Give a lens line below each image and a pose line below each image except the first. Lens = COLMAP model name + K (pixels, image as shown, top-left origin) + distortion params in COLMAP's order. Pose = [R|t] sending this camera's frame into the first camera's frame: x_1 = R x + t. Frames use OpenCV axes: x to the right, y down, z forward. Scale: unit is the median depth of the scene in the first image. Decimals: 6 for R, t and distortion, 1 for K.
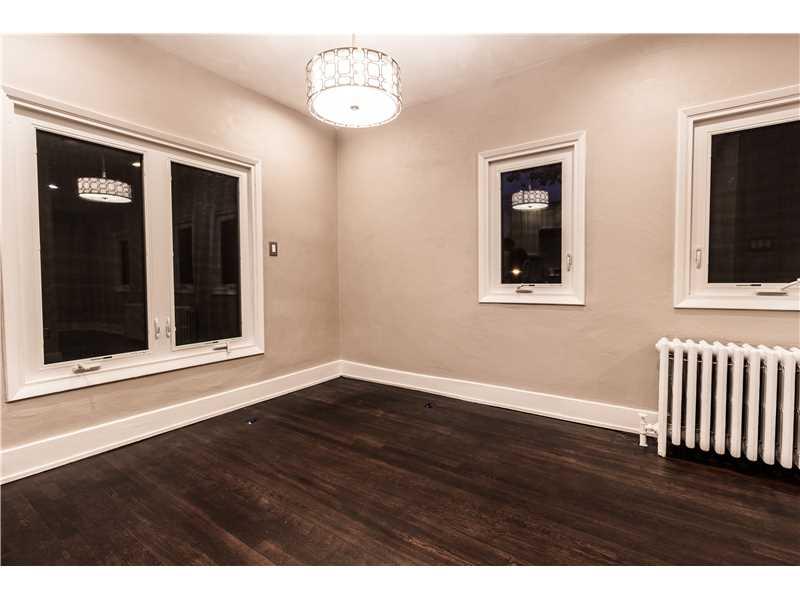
lens RADIAL K [[351.5, 0, 400.0], [0, 351.5, 300.0], [0, 0, 1]] dist [-0.001568, -0.000075]
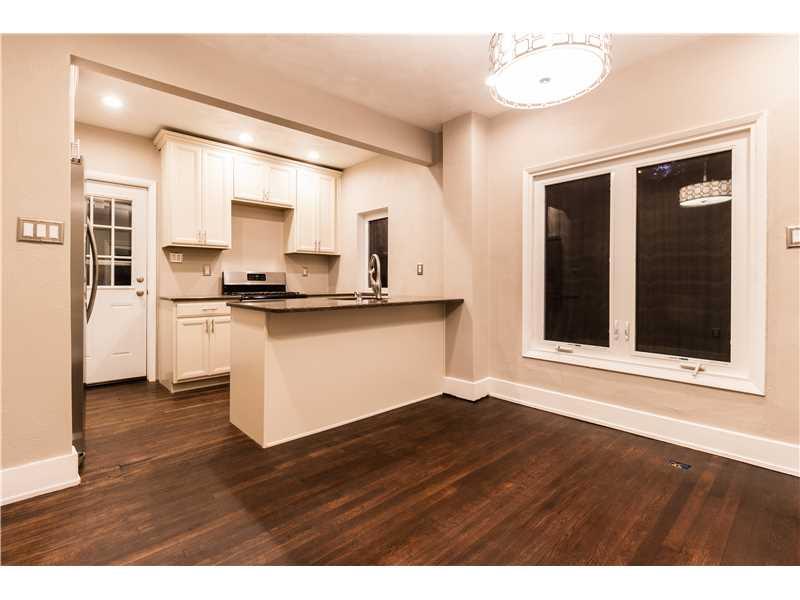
lens RADIAL K [[370.4, 0, 402.6], [0, 370.4, 290.7], [0, 0, 1]] dist [0.000008, -0.000355]
pose [[-0.195517, 0.029706, -0.980250, 0.574801], [-0.050160, 0.997930, 0.040247, -0.054325], [0.979417, 0.057038, -0.193622, 0.603125]]
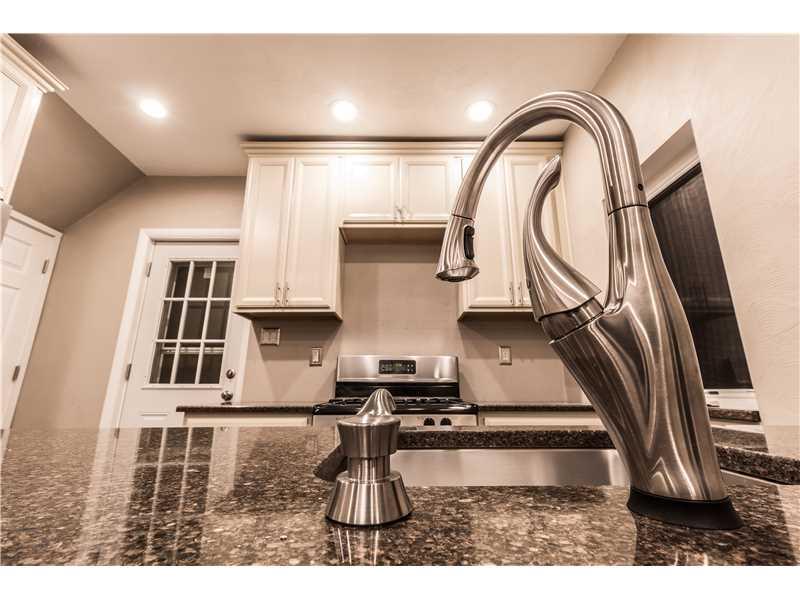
lens RADIAL K [[370.4, 0, 402.6], [0, 370.4, 290.7], [0, 0, 1]] dist [0.000008, -0.000355]
pose [[-0.811326, -0.134069, -0.569012, 0.050487], [-0.019264, 0.978950, -0.203191, -0.033206], [0.584276, -0.153893, -0.796830, 0.472068]]
